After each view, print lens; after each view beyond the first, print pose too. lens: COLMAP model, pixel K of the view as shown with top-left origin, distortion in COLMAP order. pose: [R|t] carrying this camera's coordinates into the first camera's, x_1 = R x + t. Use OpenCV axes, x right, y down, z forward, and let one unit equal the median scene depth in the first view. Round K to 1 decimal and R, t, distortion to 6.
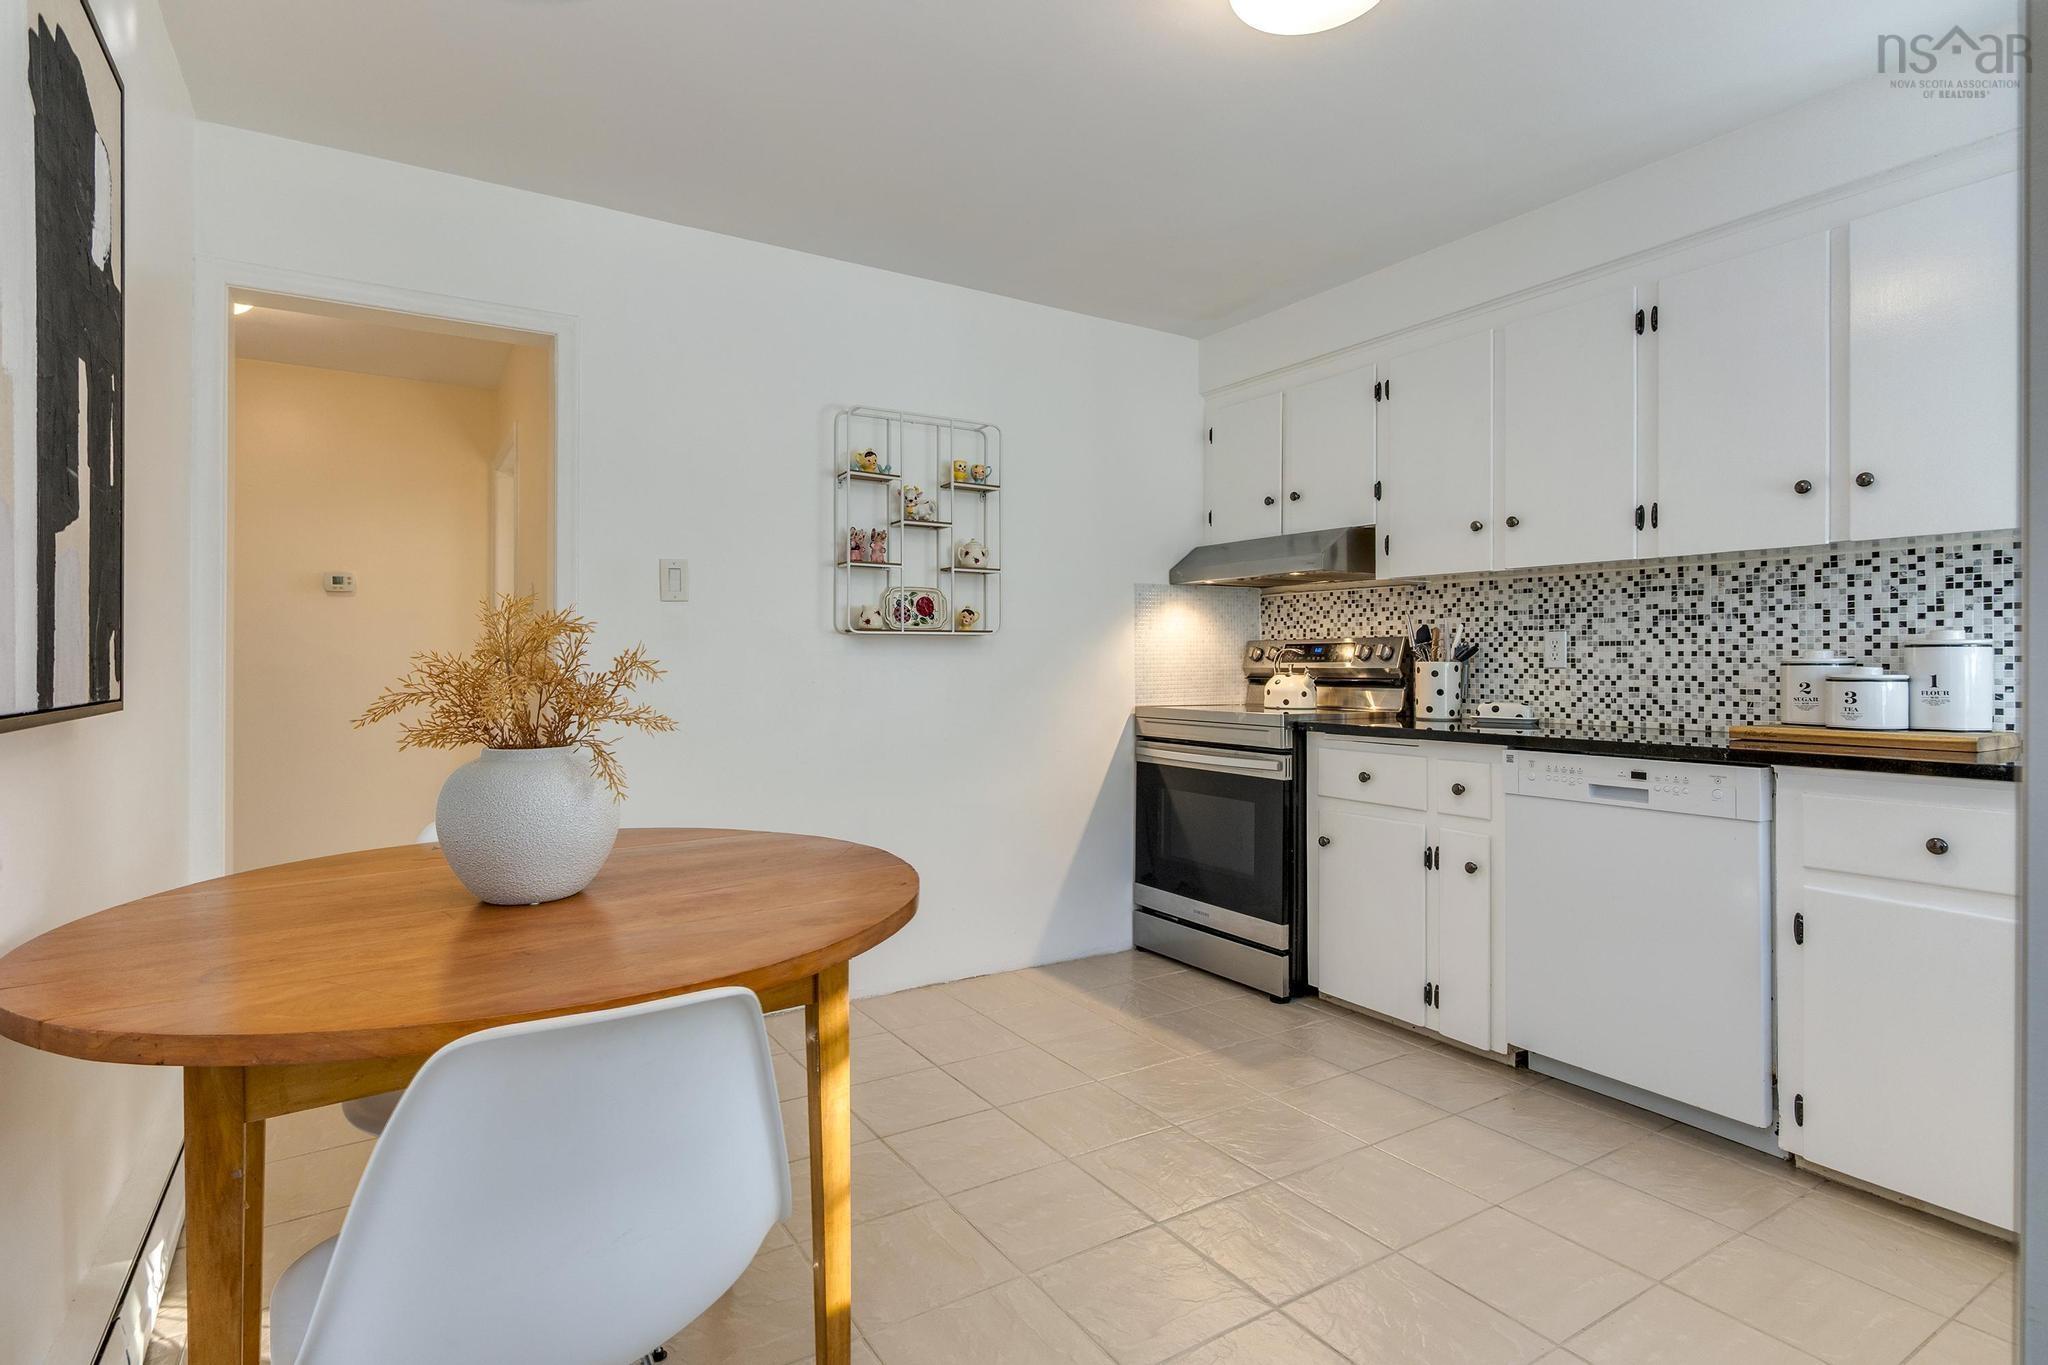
lens RADIAL K [[1020.5, 0, 1019.6], [0, 1020.5, 649.9], [0, 0, 1]] dist [0.005127, 0.000713]
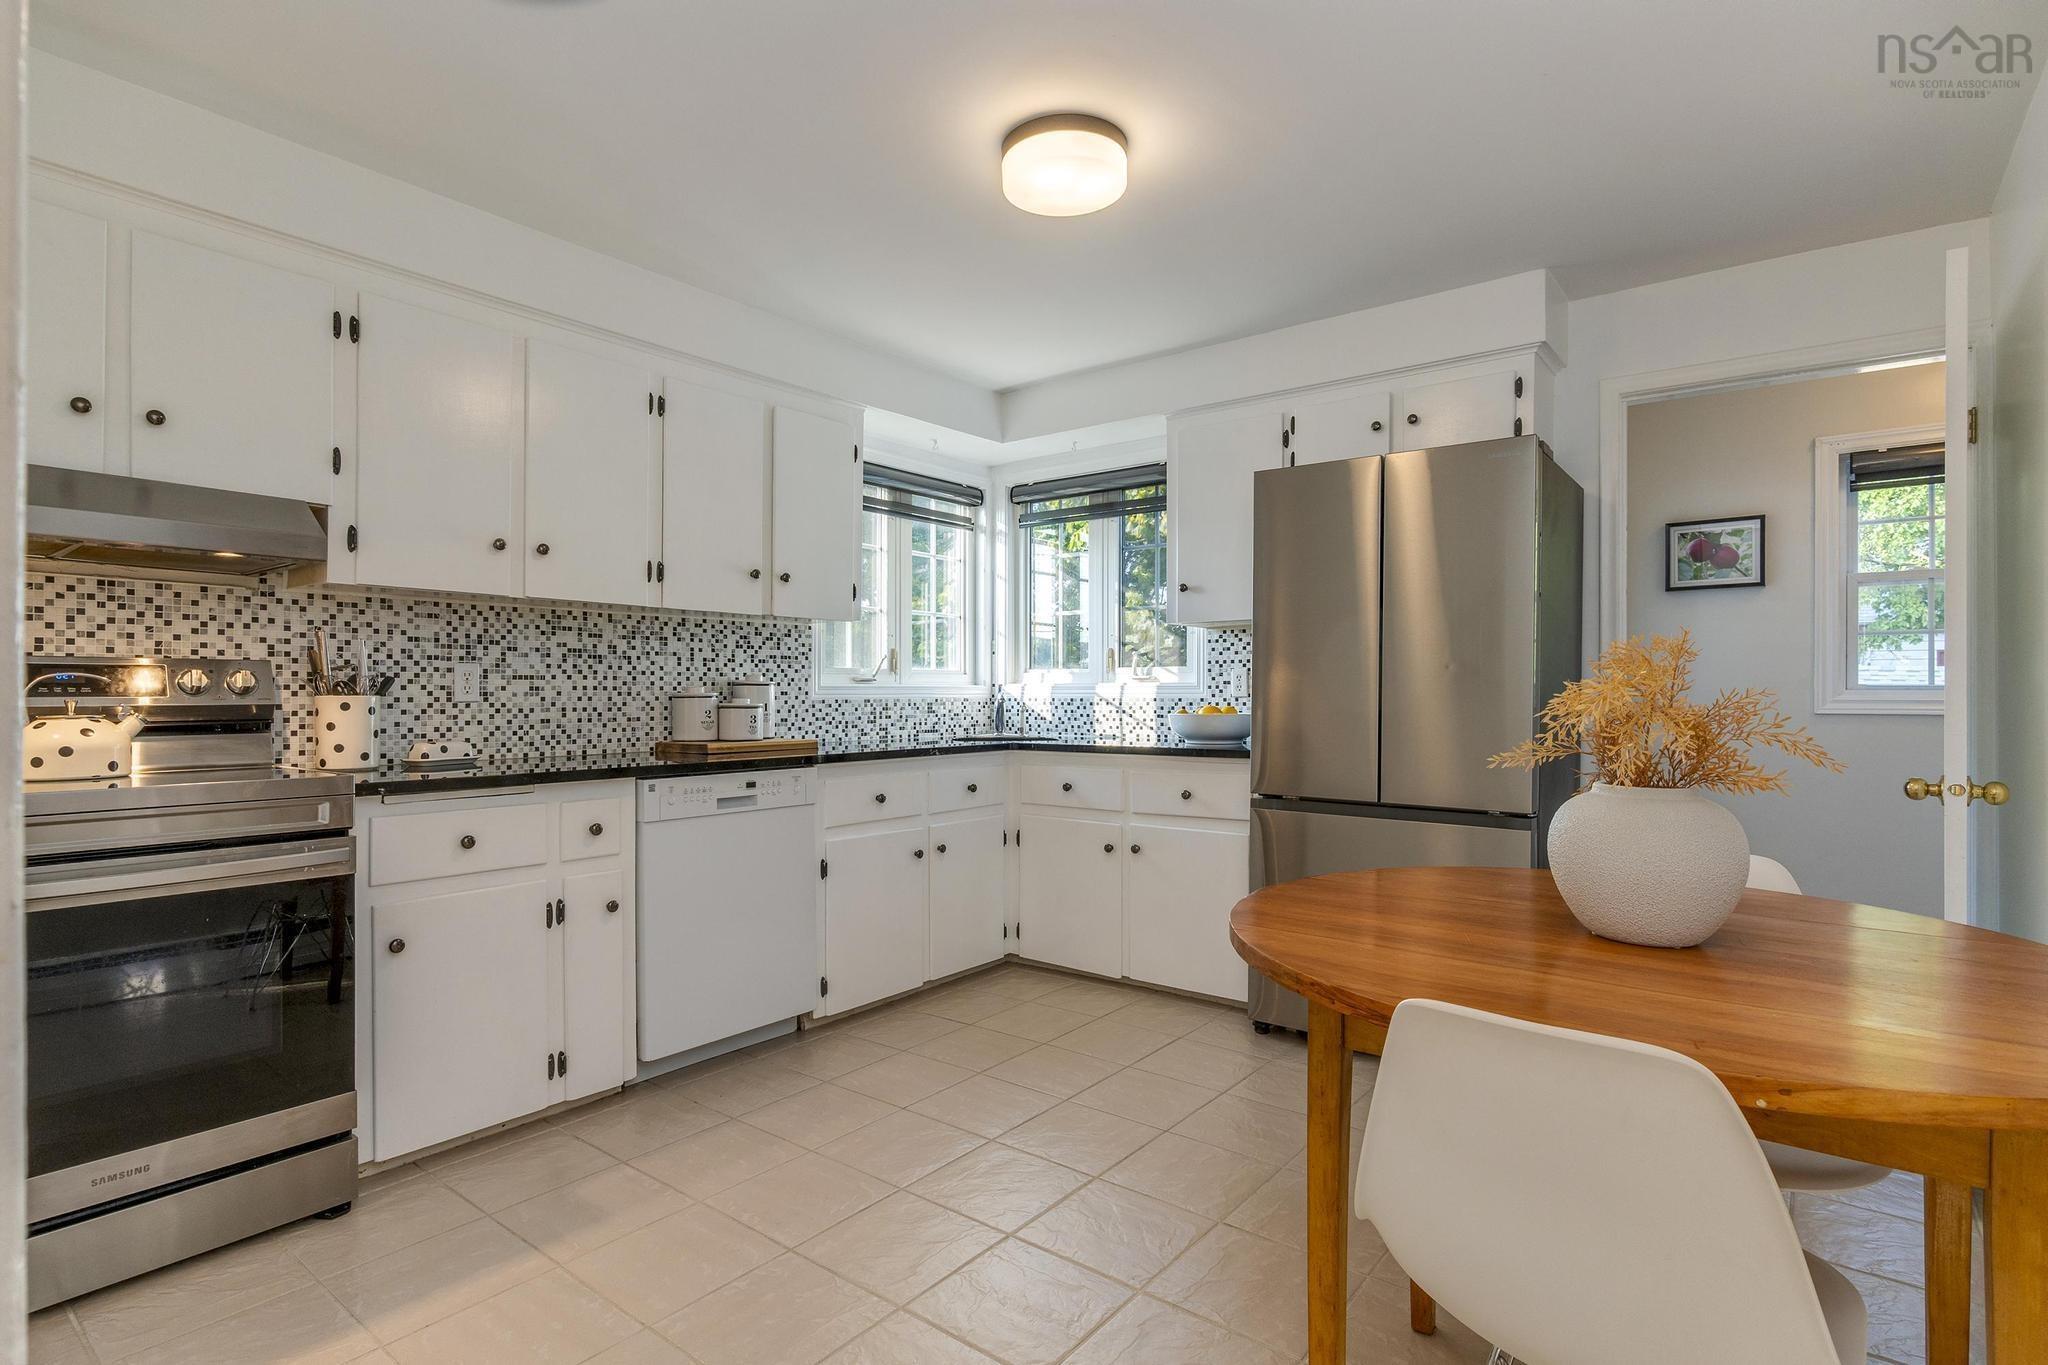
lens RADIAL K [[1021.3, 0, 1016.4], [0, 1021.3, 685.4], [0, 0, 1]] dist [-0.003617, 0.001209]
pose [[-0.334573, 0.007620, 0.942339, -0.570216], [-0.010342, 0.999877, -0.011758, 0.008954], [-0.942313, -0.013680, -0.334453, 0.905722]]
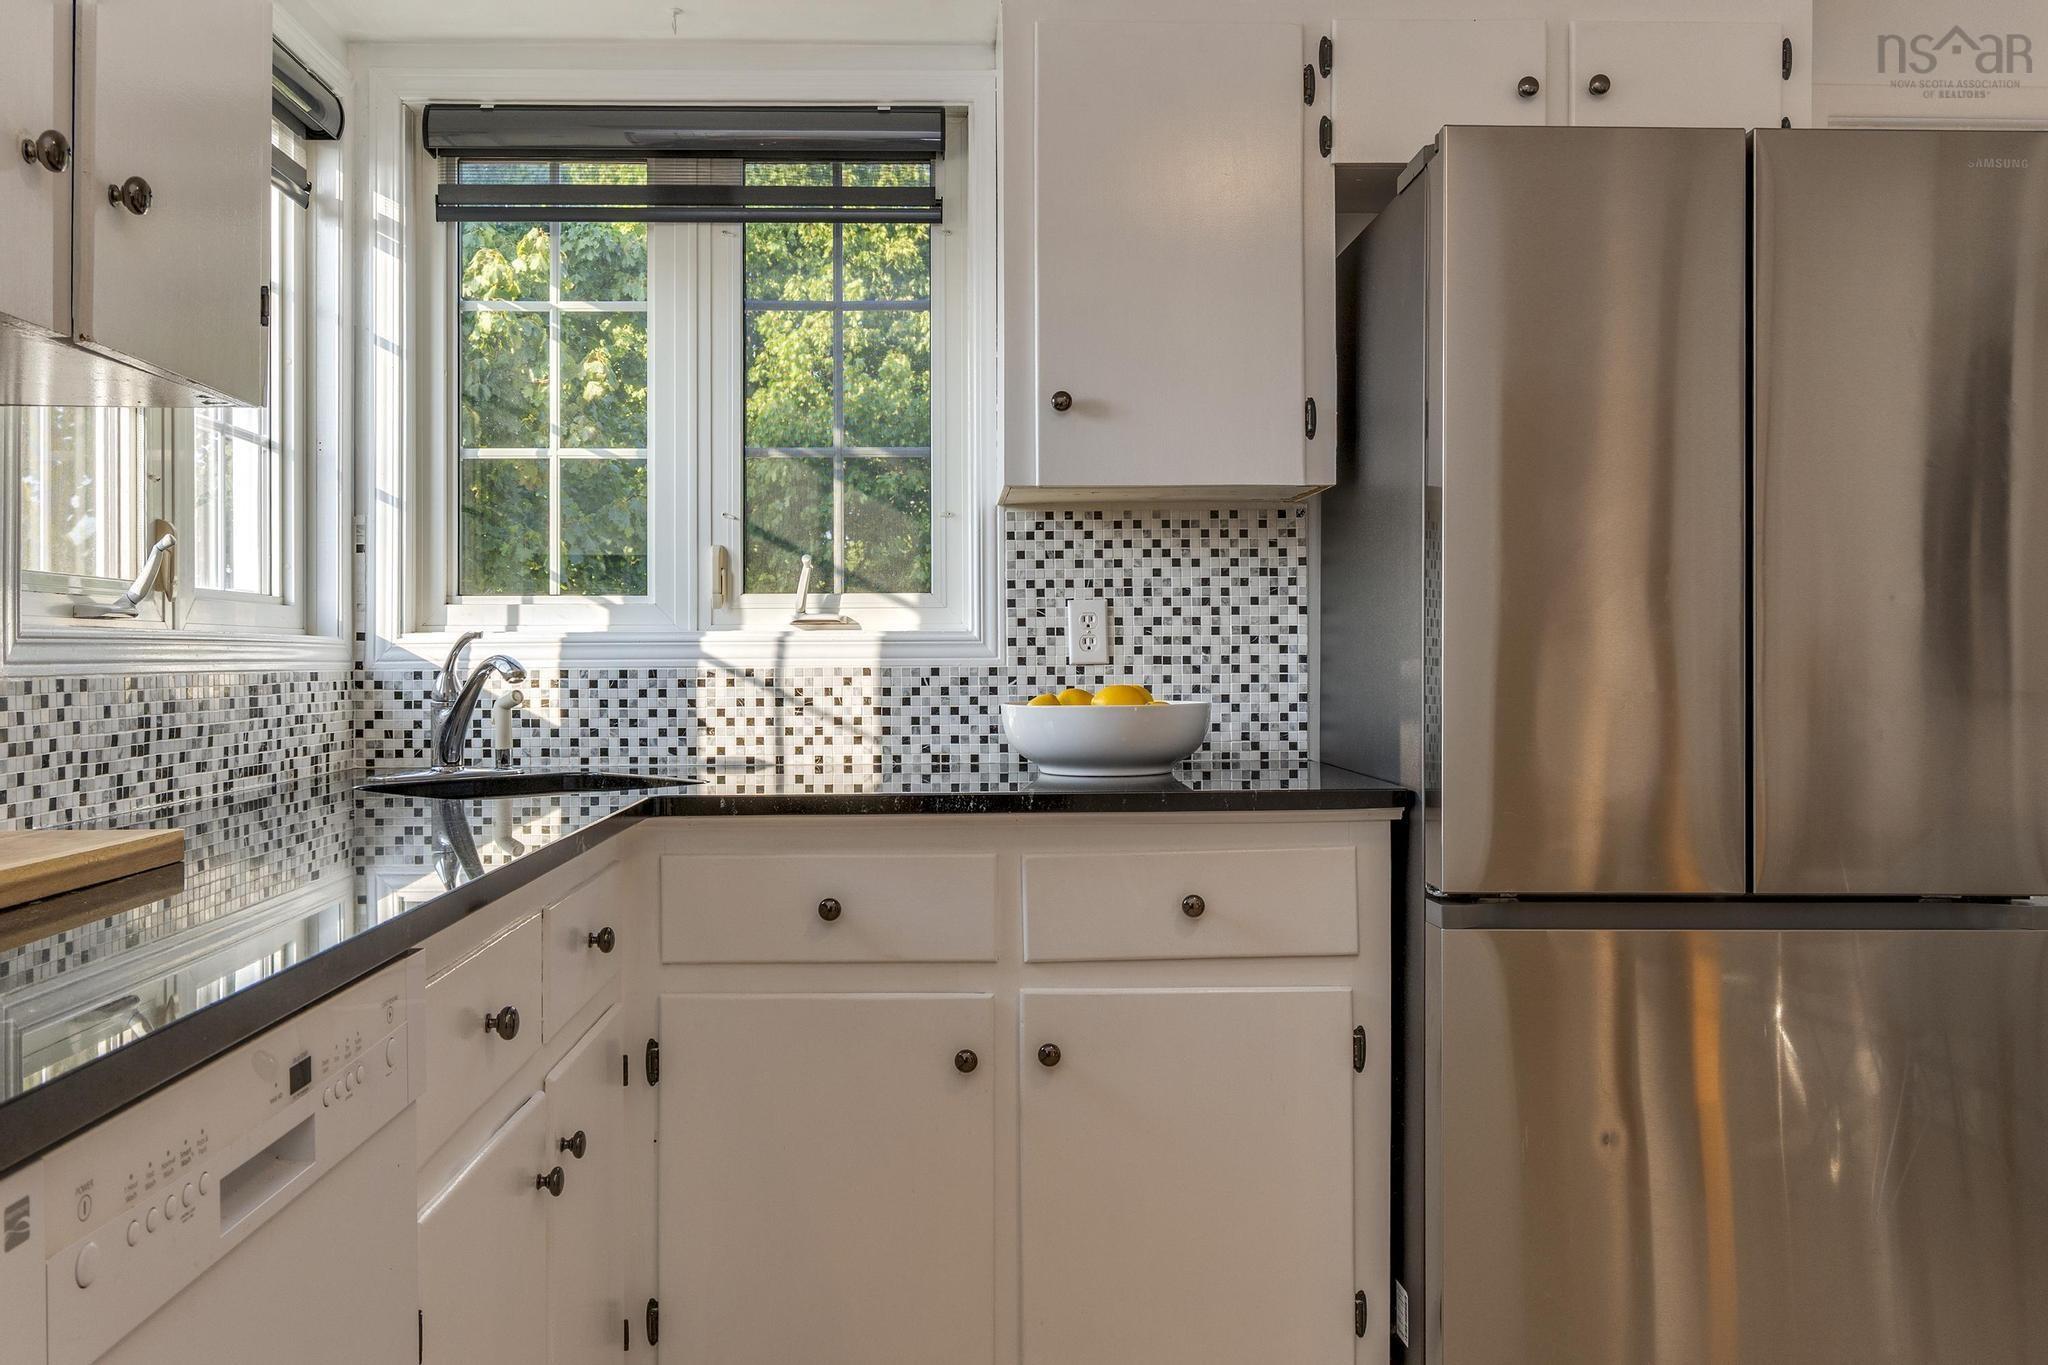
lens RADIAL K [[1666.4, 0, 959.0], [0, 1666.4, 655.3], [0, 0, 1]] dist [-0.010179, 0.000602]
pose [[-0.855065, 0.002042, 0.518517, 0.175423], [-0.003540, 0.999946, -0.009775, 0.009951], [-0.518509, -0.010194, -0.855011, 1.048984]]
